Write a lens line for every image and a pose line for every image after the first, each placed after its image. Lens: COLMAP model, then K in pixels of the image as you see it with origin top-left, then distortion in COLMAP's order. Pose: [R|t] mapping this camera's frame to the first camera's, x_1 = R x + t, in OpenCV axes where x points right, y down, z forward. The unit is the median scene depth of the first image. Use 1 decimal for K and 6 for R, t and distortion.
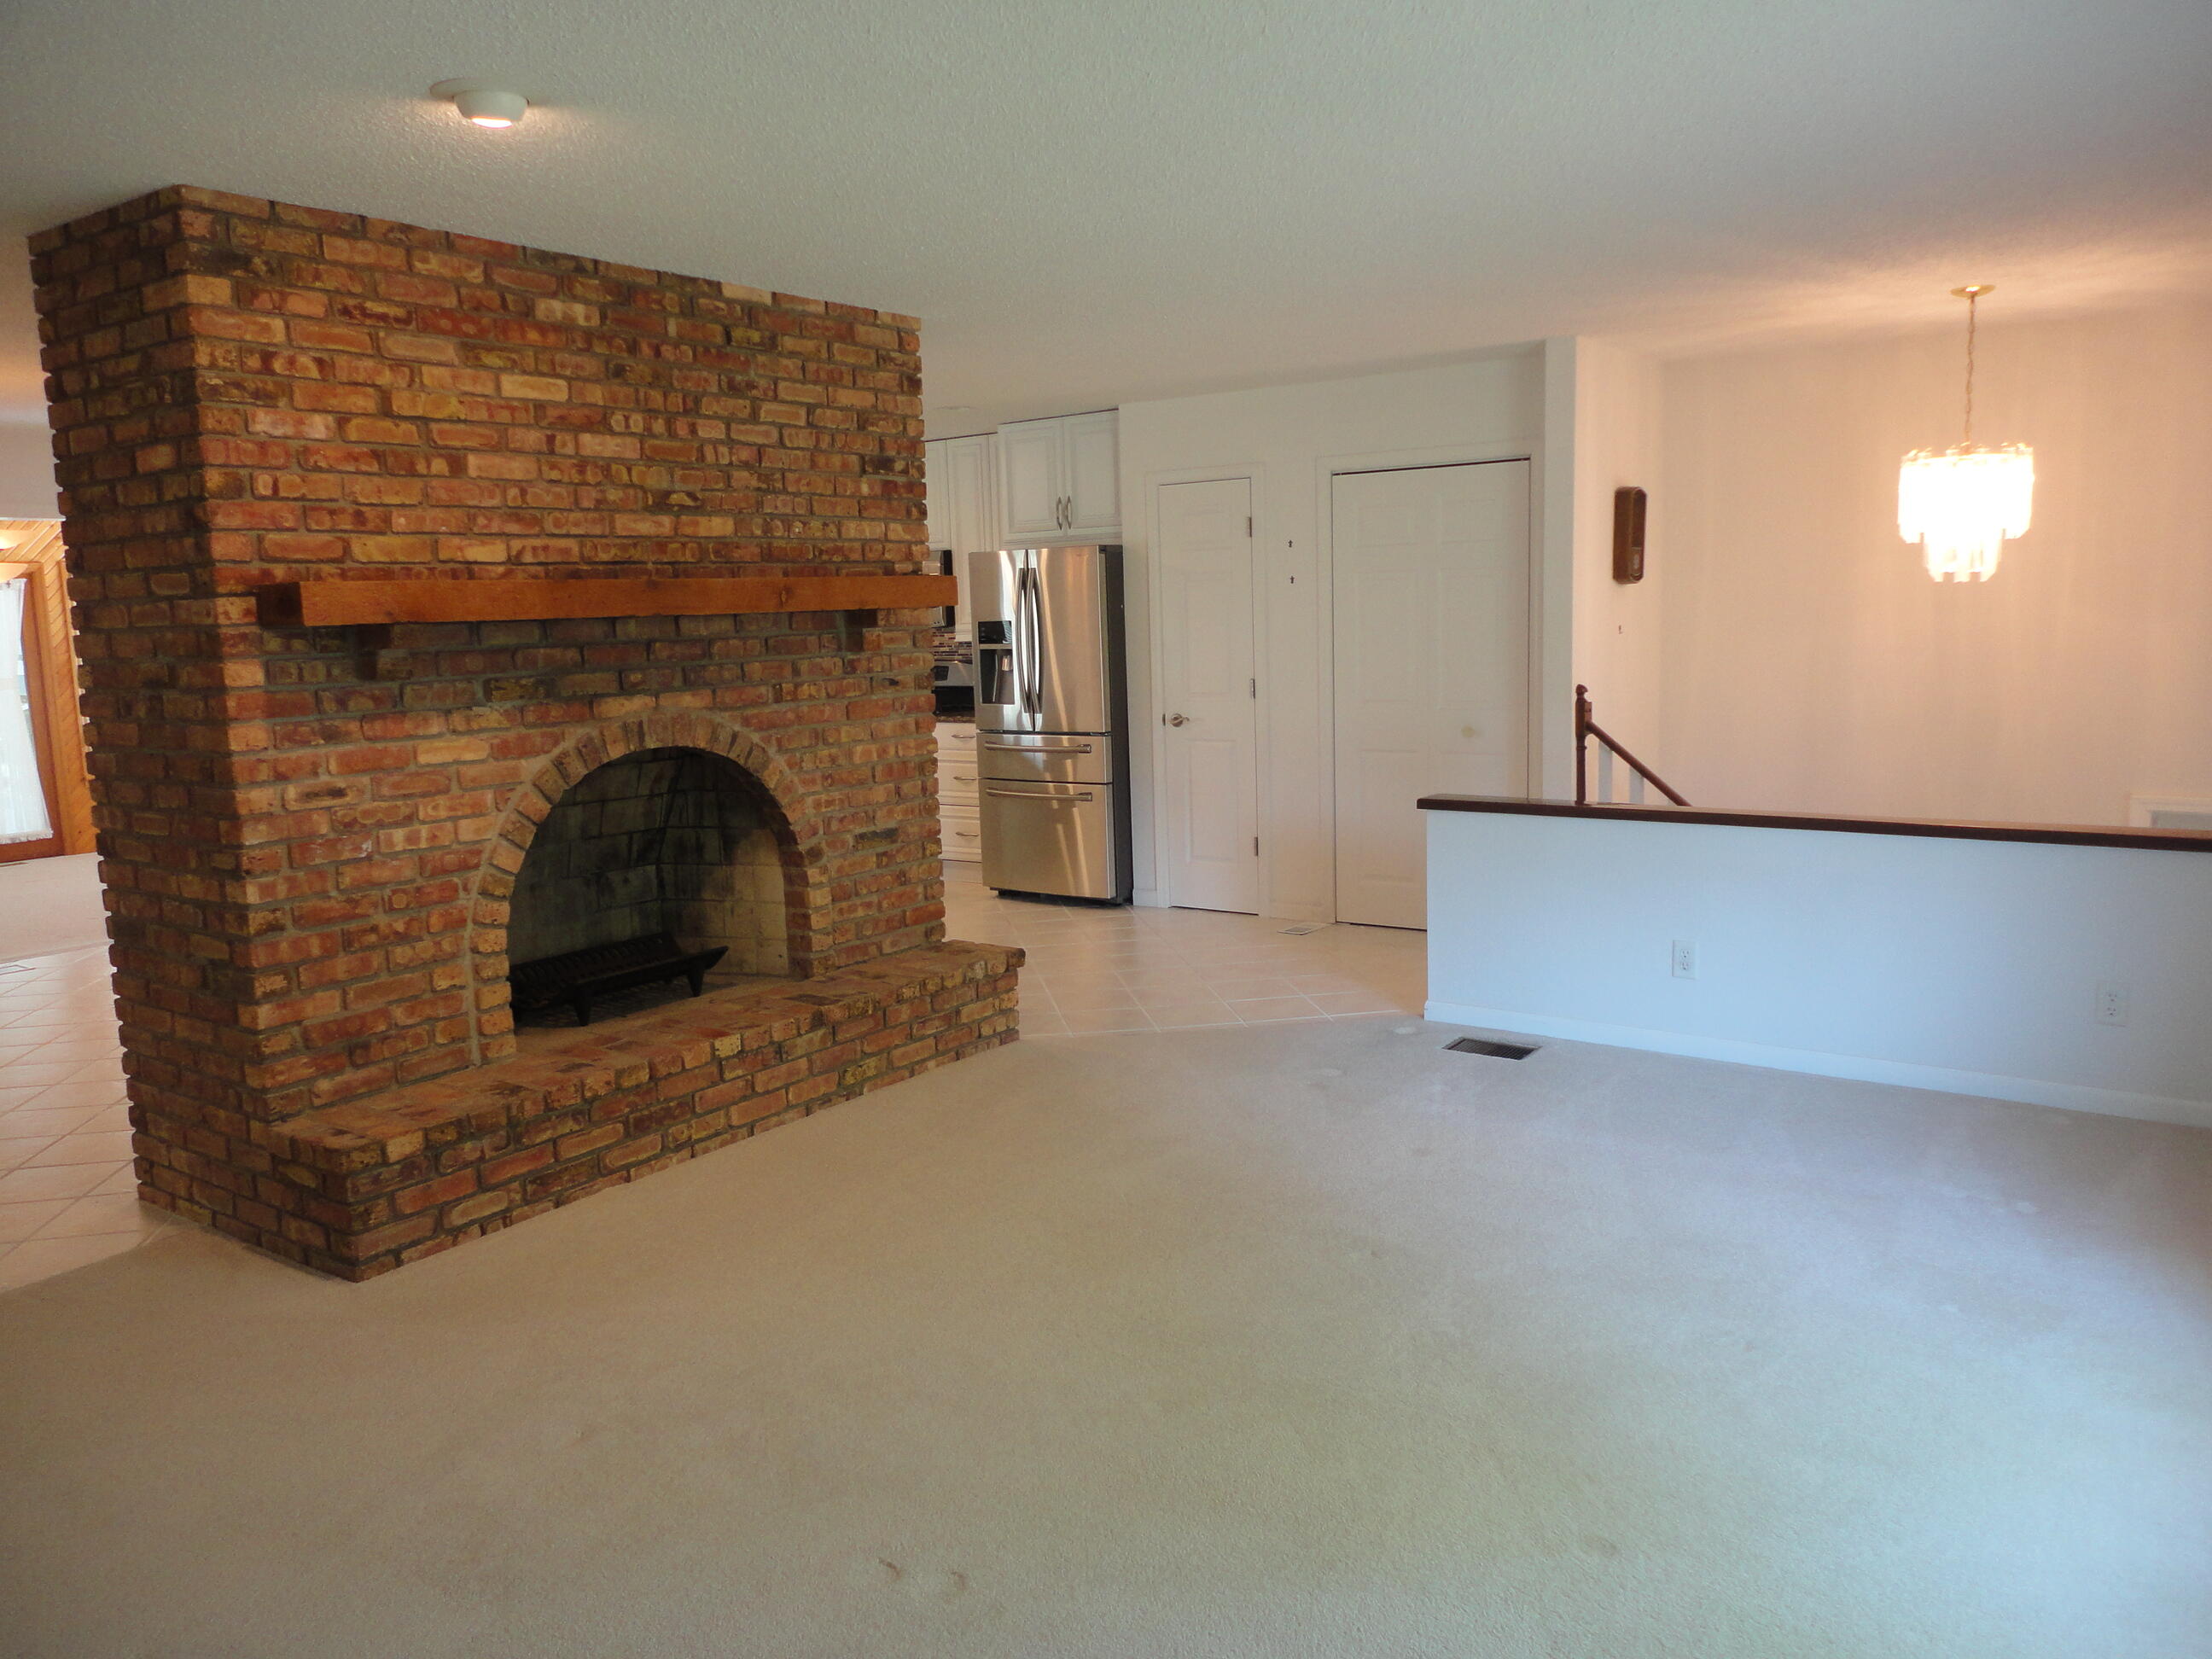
lens RADIAL K [[1583.7, 0, 1108.4], [0, 1583.7, 801.4], [0, 0, 1]] dist [0.021659, 0.002870]
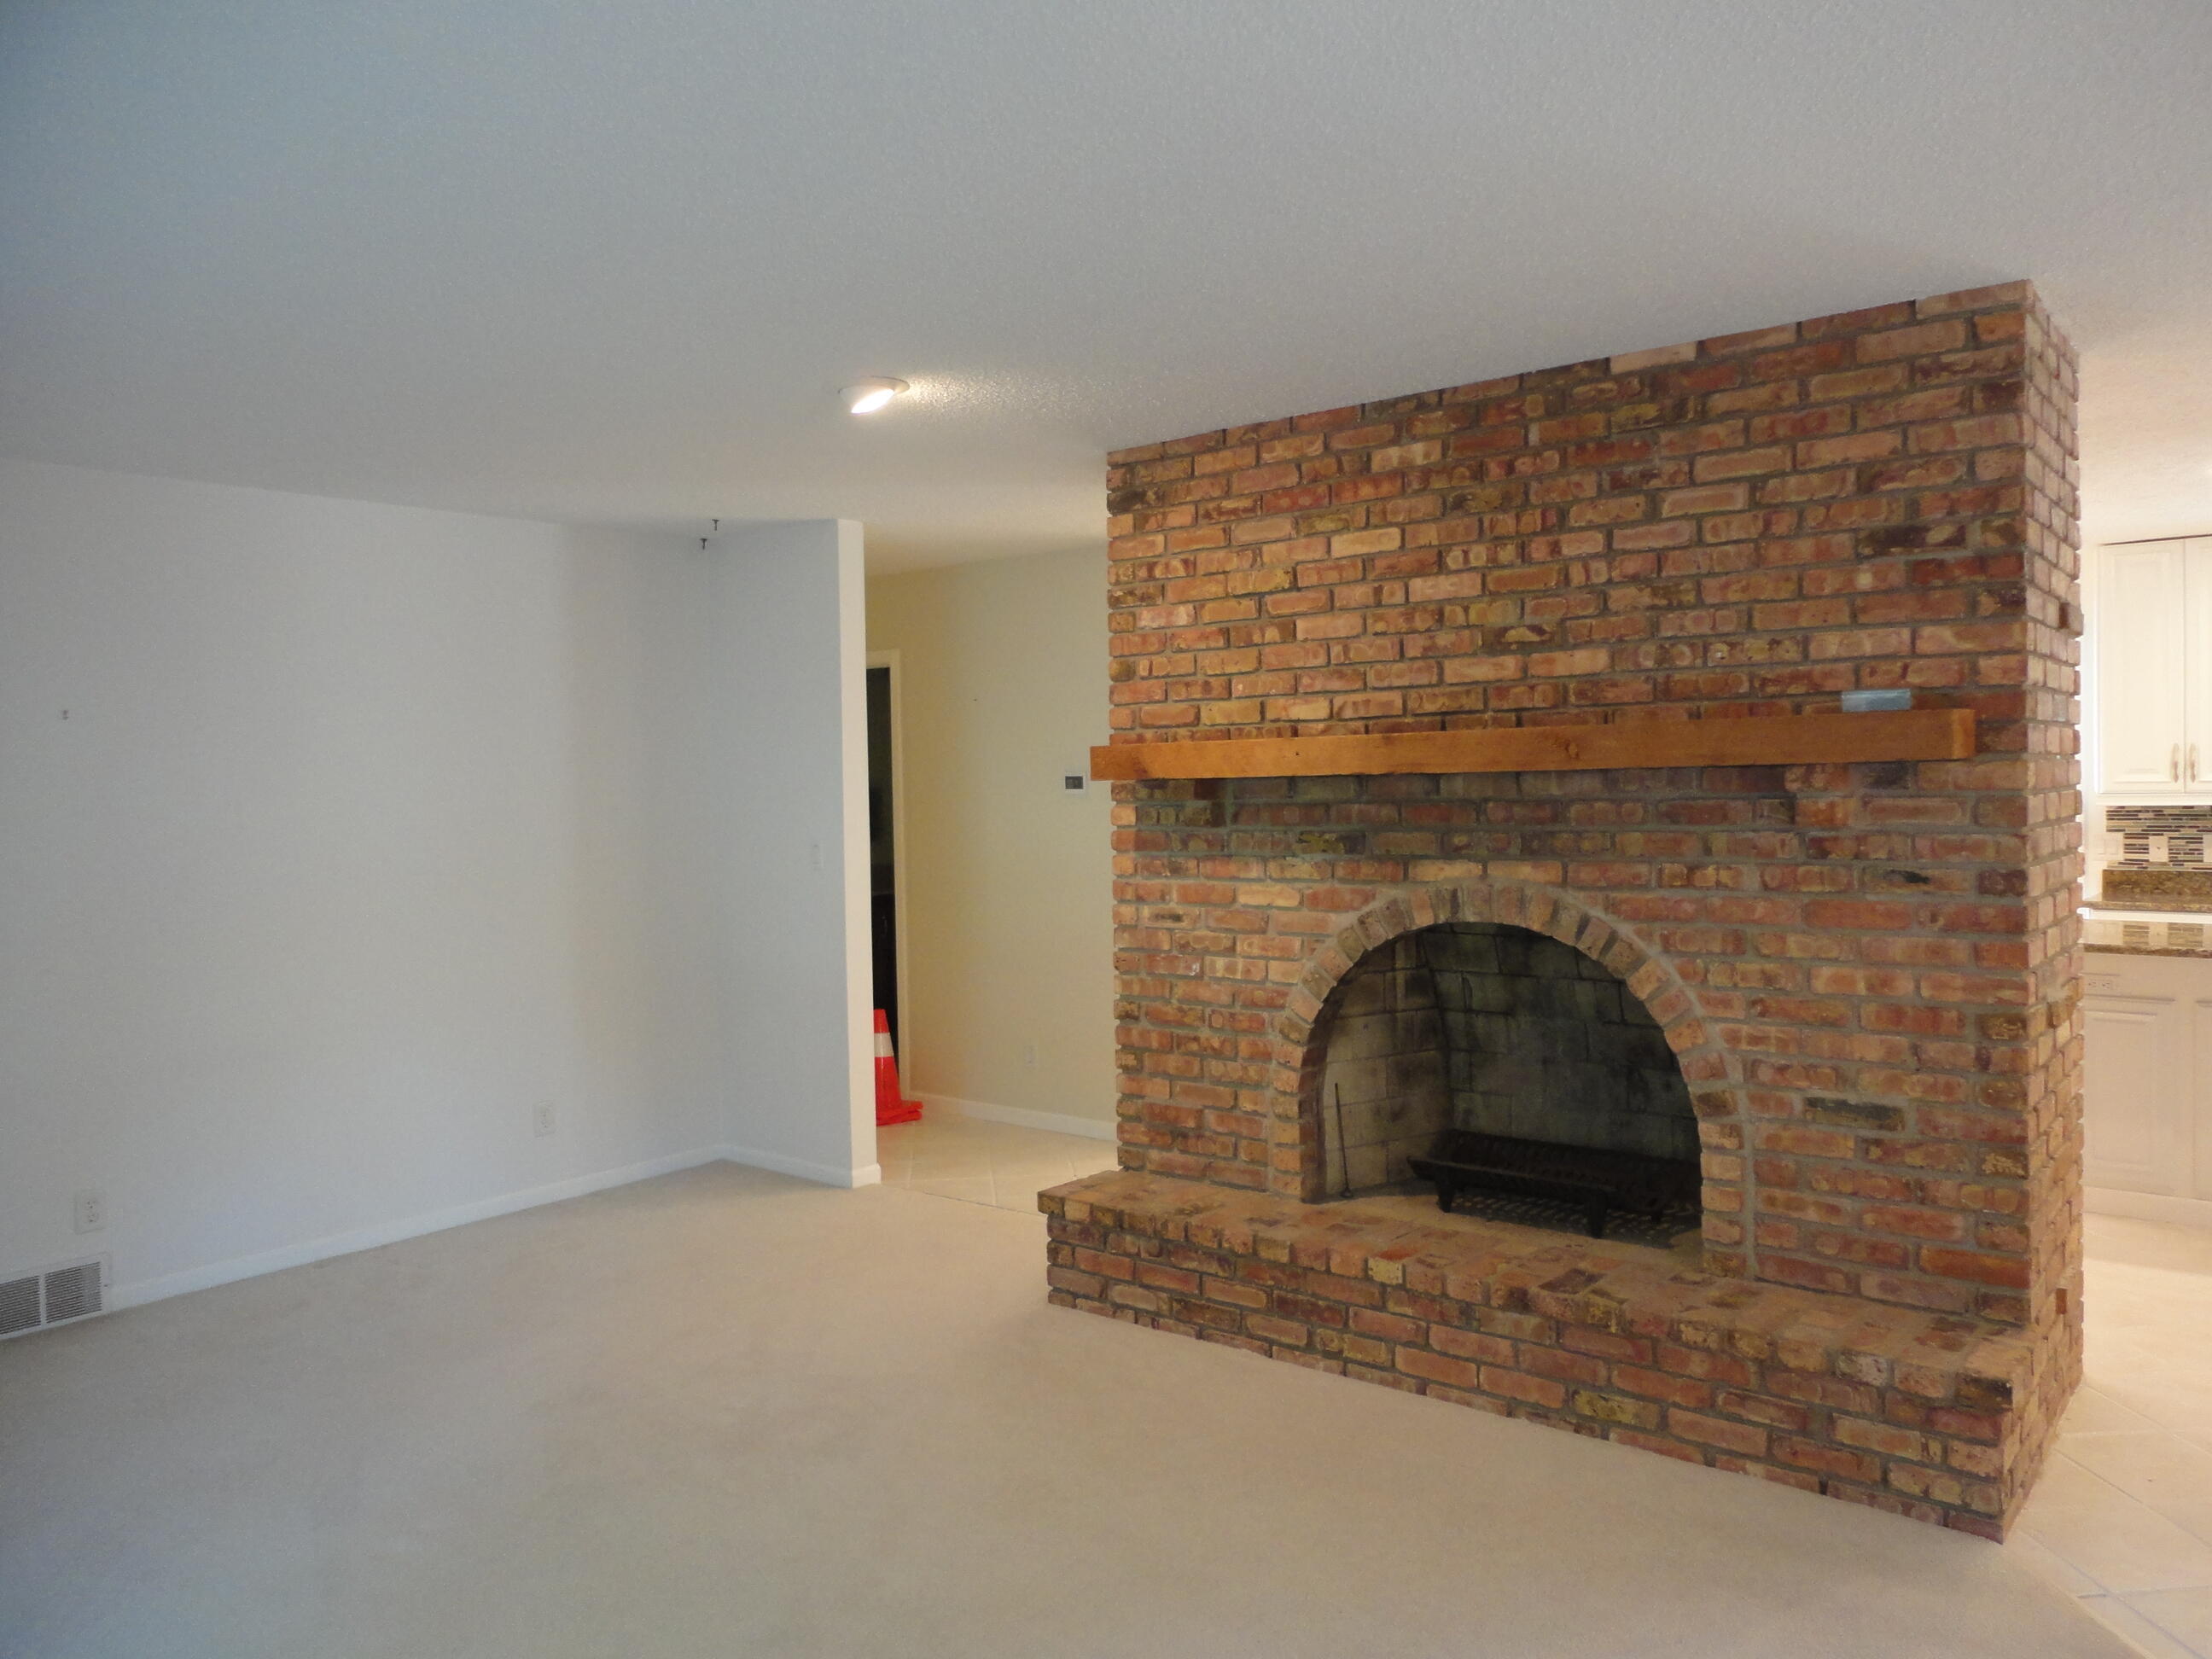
lens RADIAL K [[1597.5, 0, 1103.8], [0, 1597.5, 815.9], [0, 0, 1]] dist [-0.010125, 0.009310]
pose [[-0.039527, 0.055617, -0.997669, 0.604438], [-0.100018, 0.993215, 0.059332, -0.125189], [0.994200, 0.102130, -0.033696, 0.832738]]
